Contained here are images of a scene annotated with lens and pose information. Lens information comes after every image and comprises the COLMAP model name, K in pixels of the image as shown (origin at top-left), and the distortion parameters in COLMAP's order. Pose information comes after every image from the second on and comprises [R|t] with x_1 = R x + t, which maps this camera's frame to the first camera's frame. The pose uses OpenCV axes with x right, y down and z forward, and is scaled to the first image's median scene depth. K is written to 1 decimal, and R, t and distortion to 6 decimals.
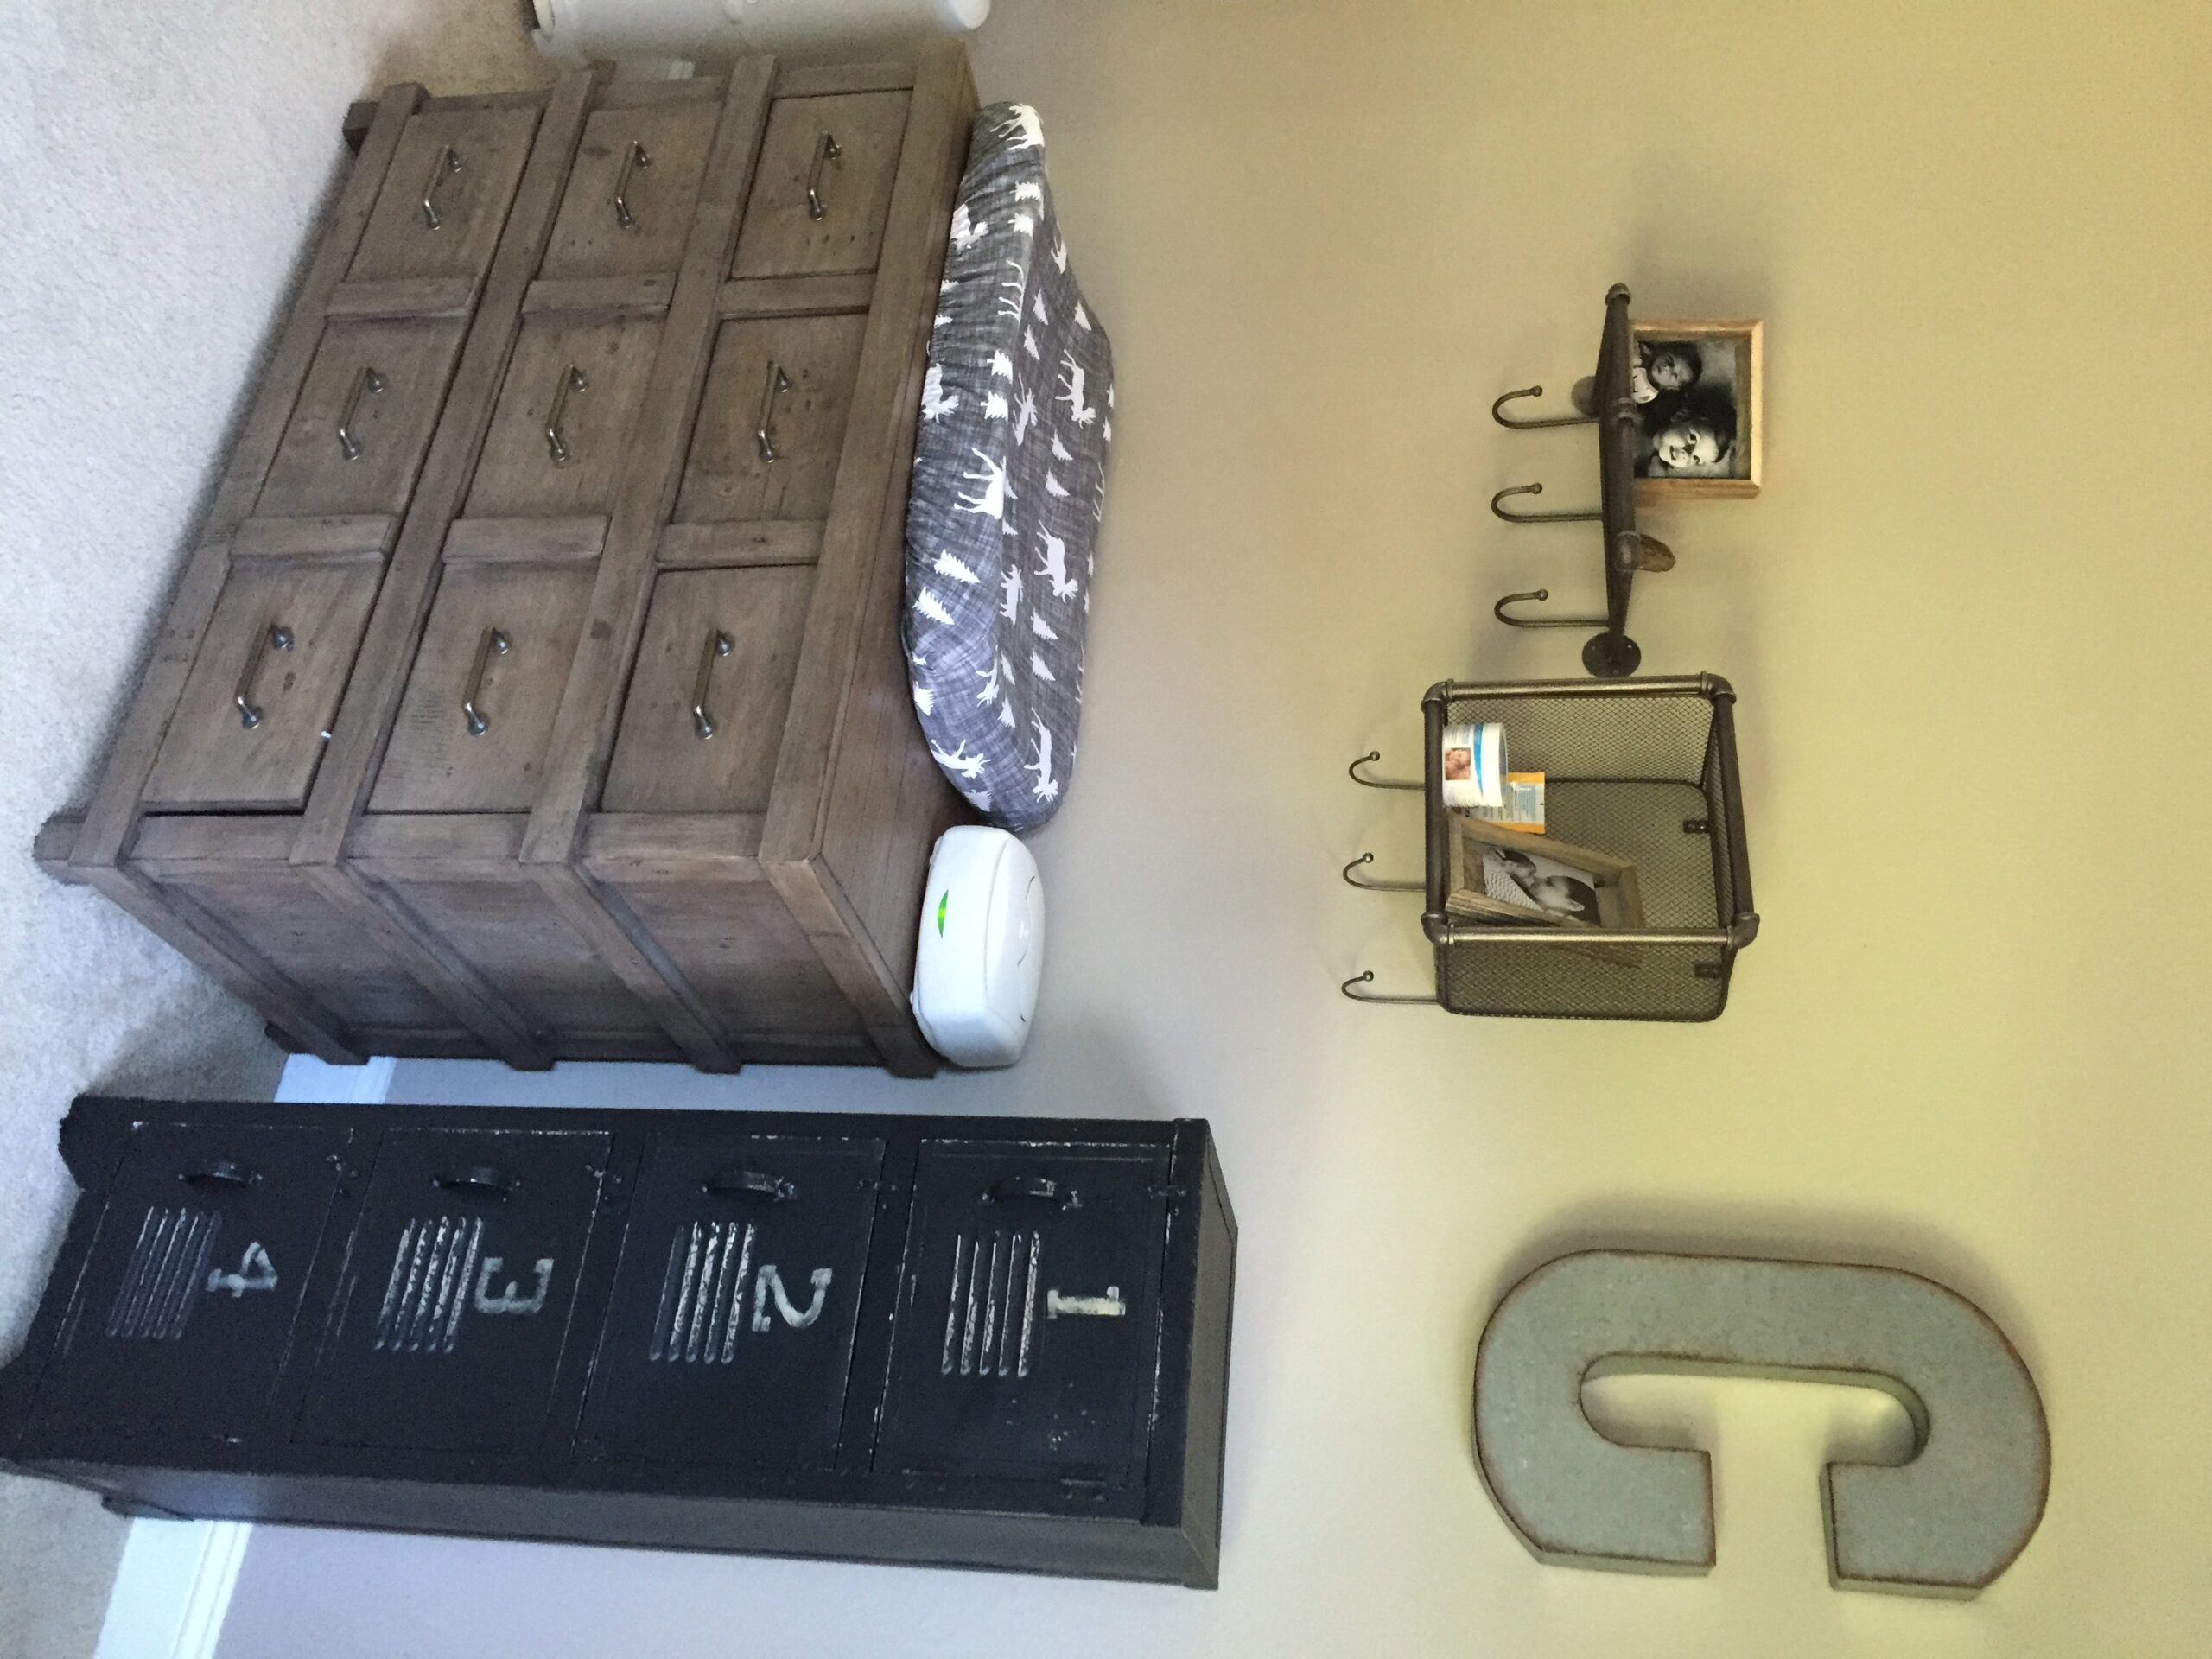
lens RADIAL K [[1908.9, 0, 1121.5], [0, 1908.9, 828.2], [0, 0, 1]] dist [0.071205, -0.094816]
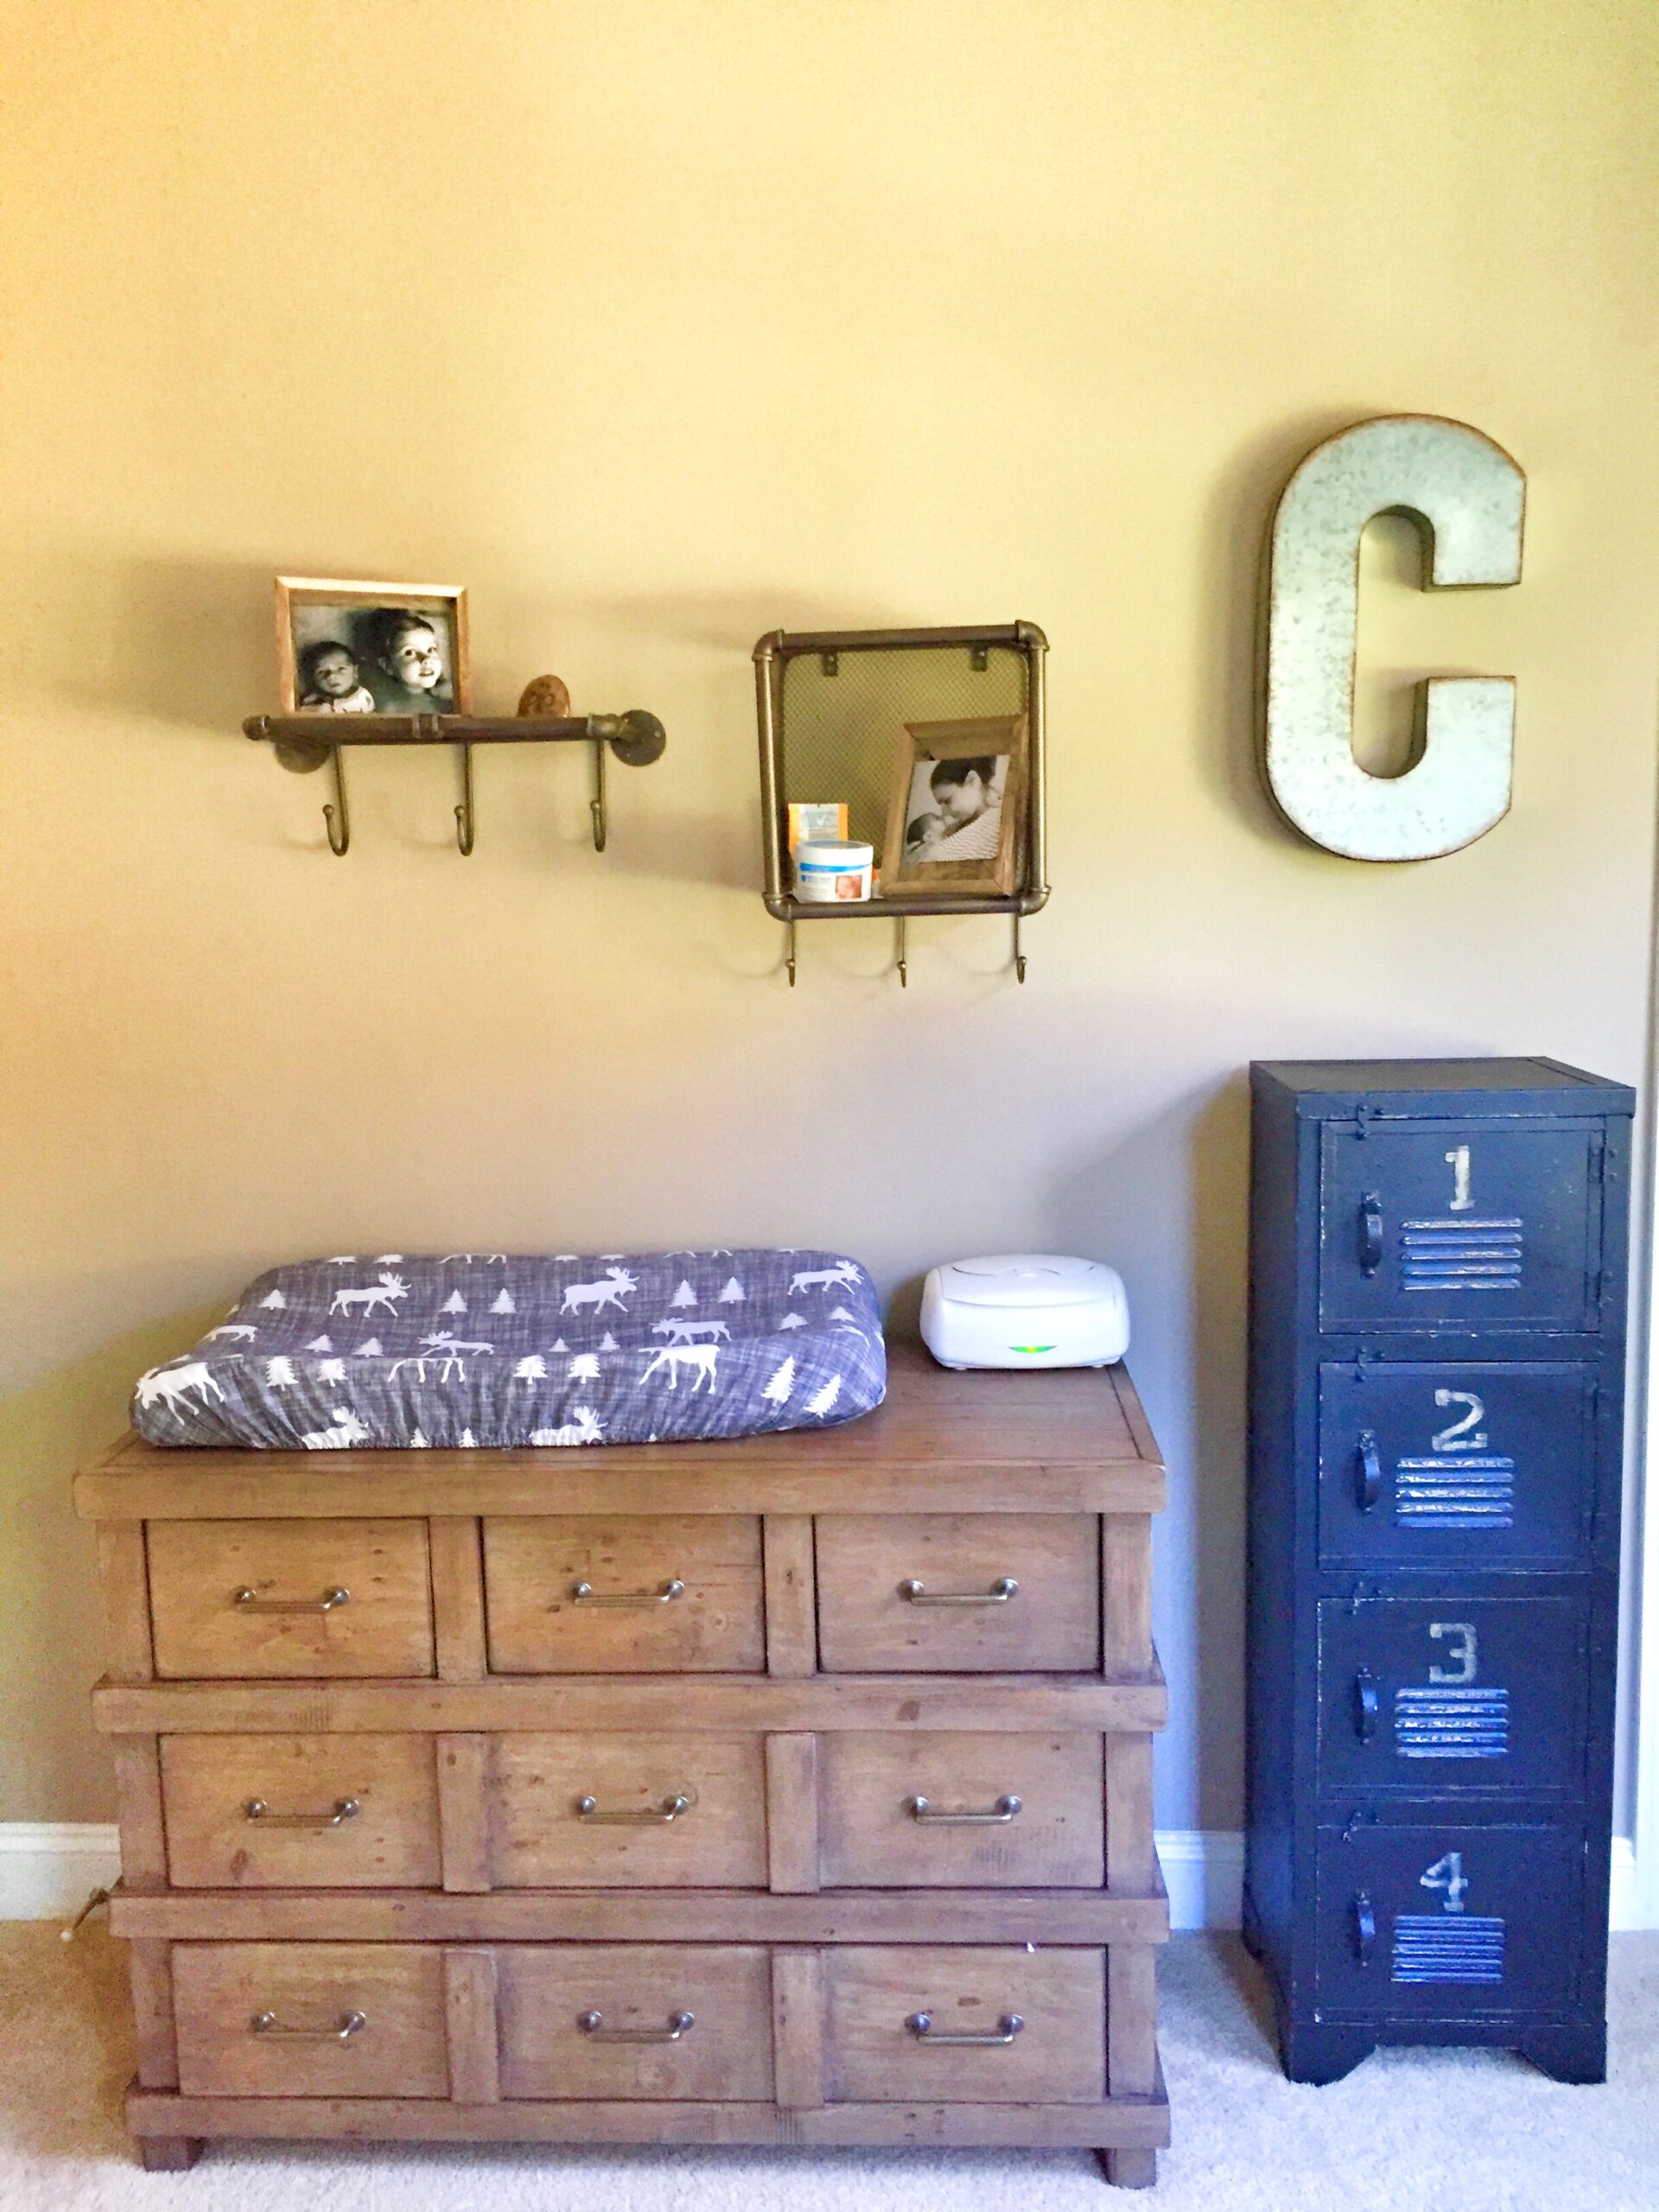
lens RADIAL K [[1908.9, 0, 824.7], [0, 1908.9, 1081.3], [0, 0, 1]] dist [0.071205, -0.094816]
pose [[-0.098841, -0.994806, 0.024322, 0.044520], [0.884412, -0.076617, 0.460375, -0.560006], [-0.456120, 0.067015, 0.887391, 0.069739]]
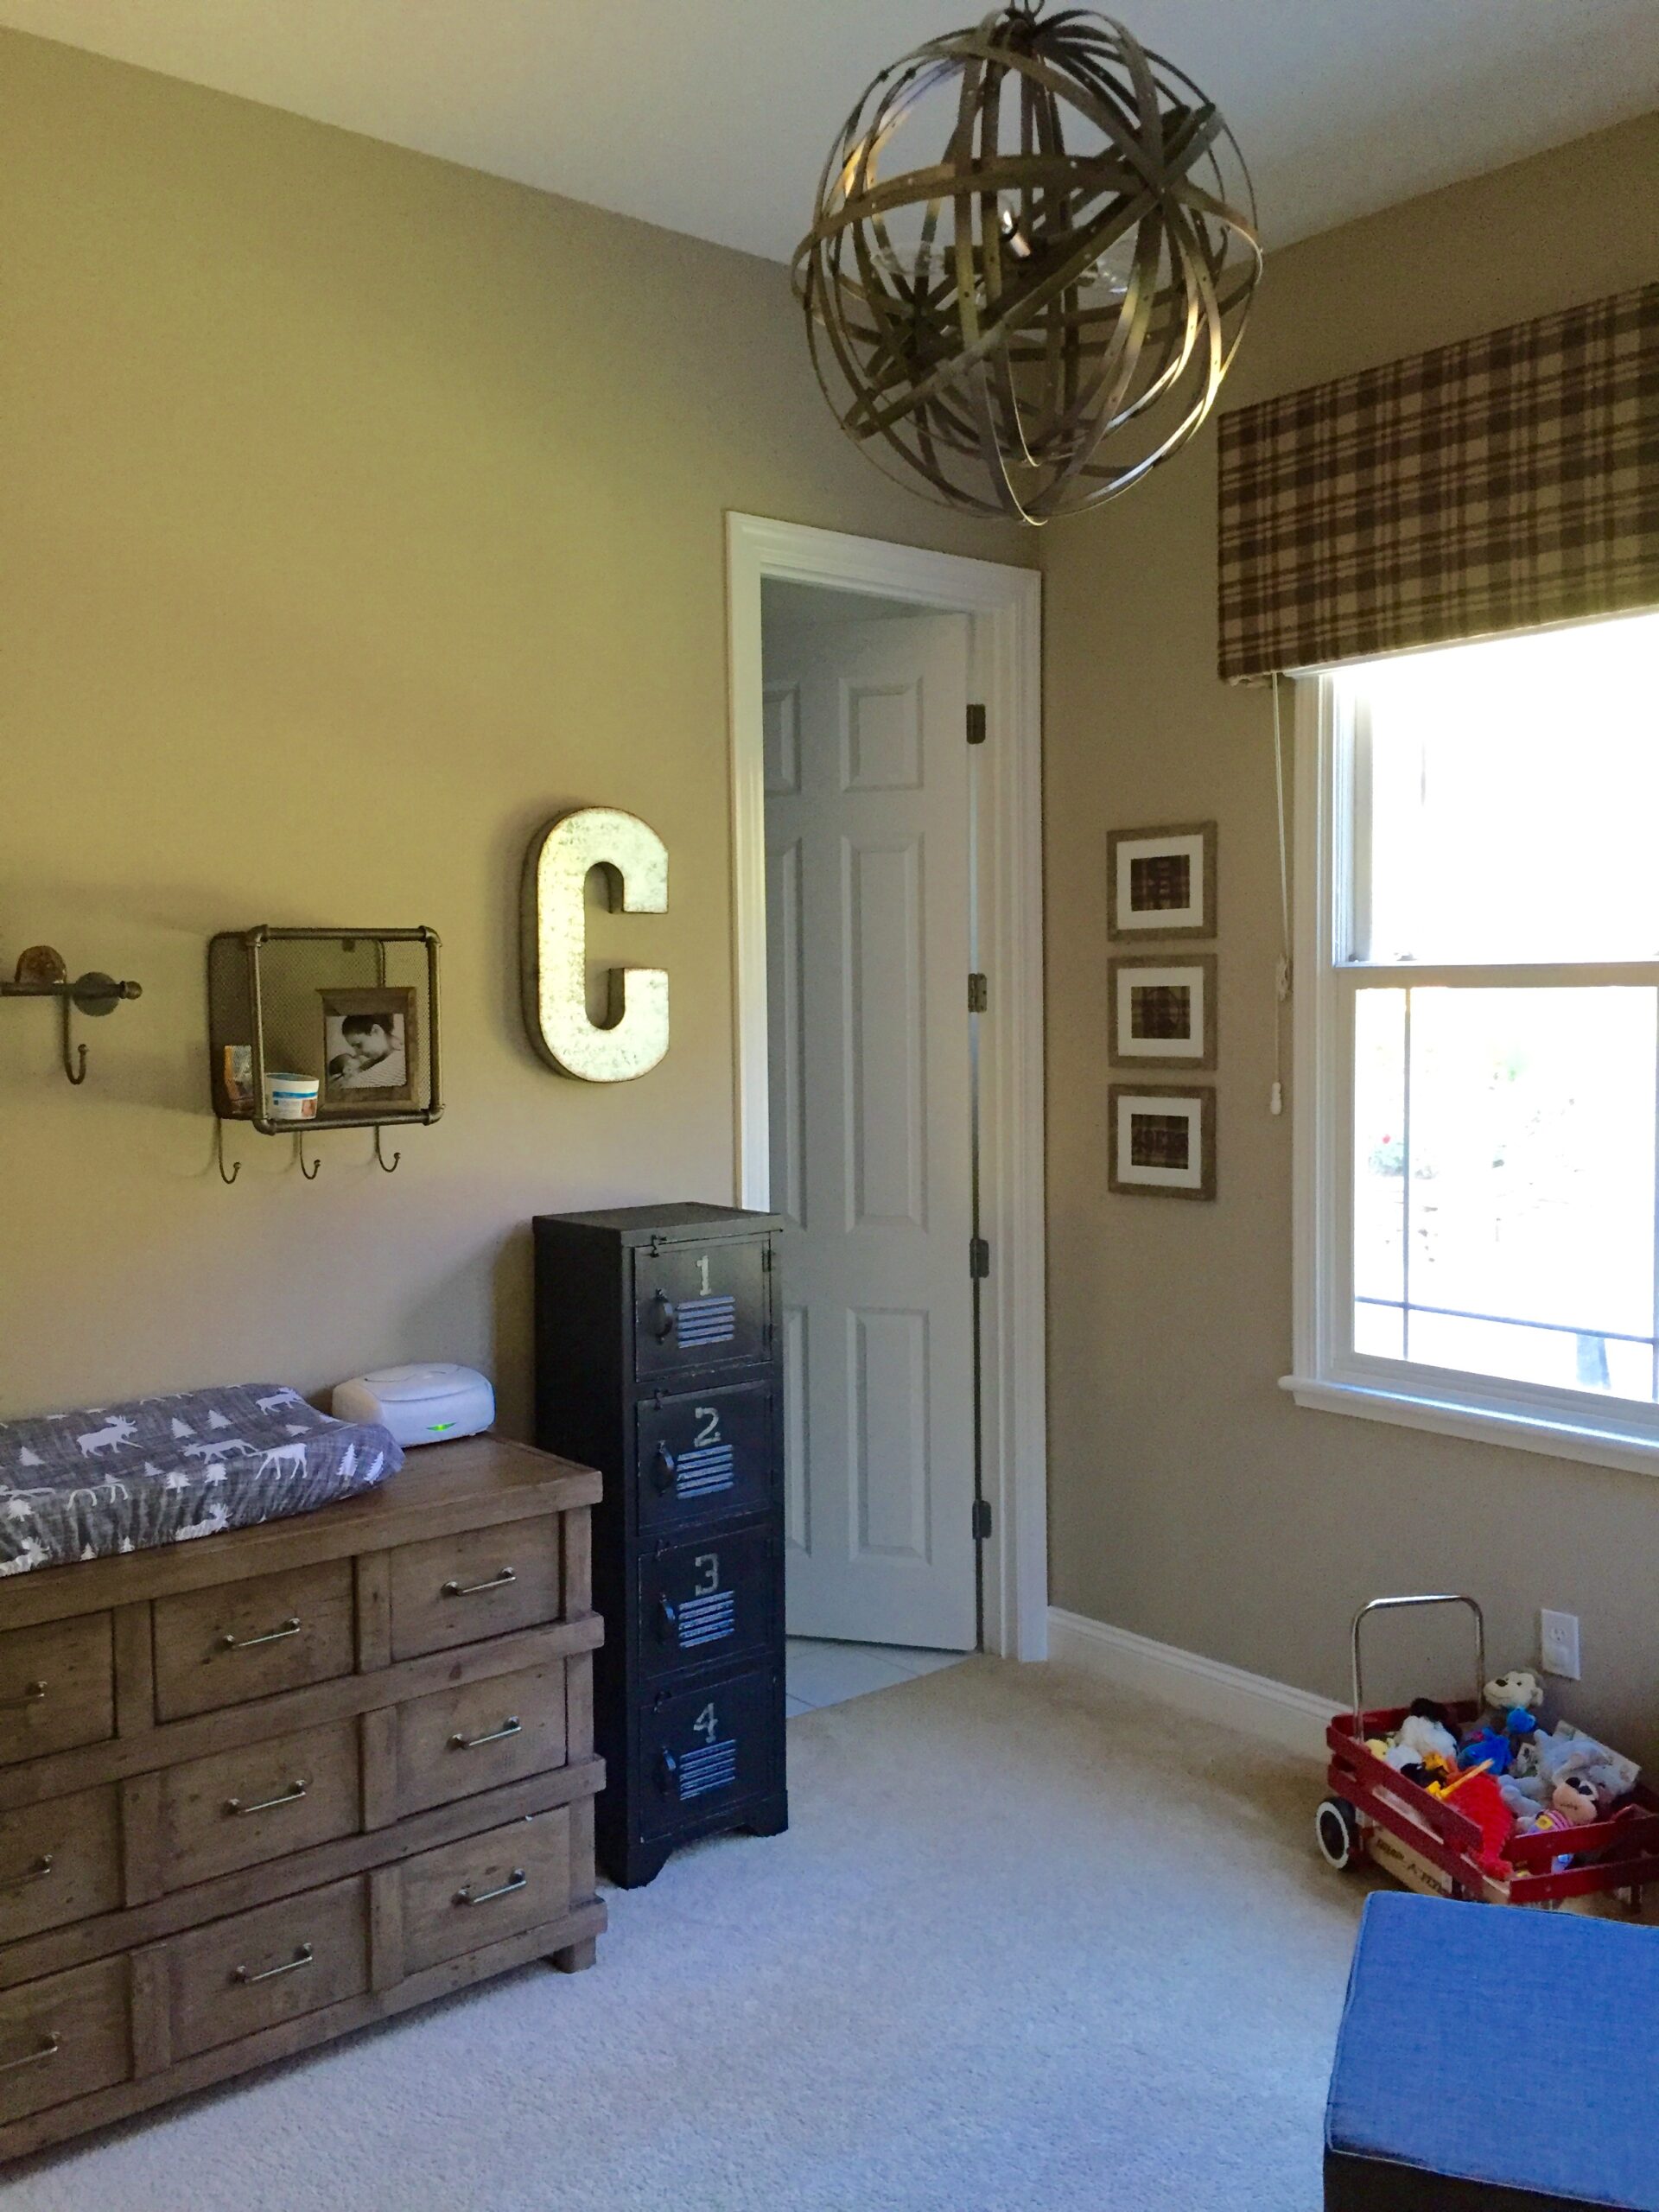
lens RADIAL K [[1907.7, 0, 842.5], [0, 1907.7, 1083.4], [0, 0, 1]] dist [0.074228, -0.081551]
pose [[-0.168497, -0.985645, 0.010596, 0.112612], [0.334166, -0.047006, 0.941341, -1.322697], [-0.927330, 0.162154, 0.337290, 0.120848]]
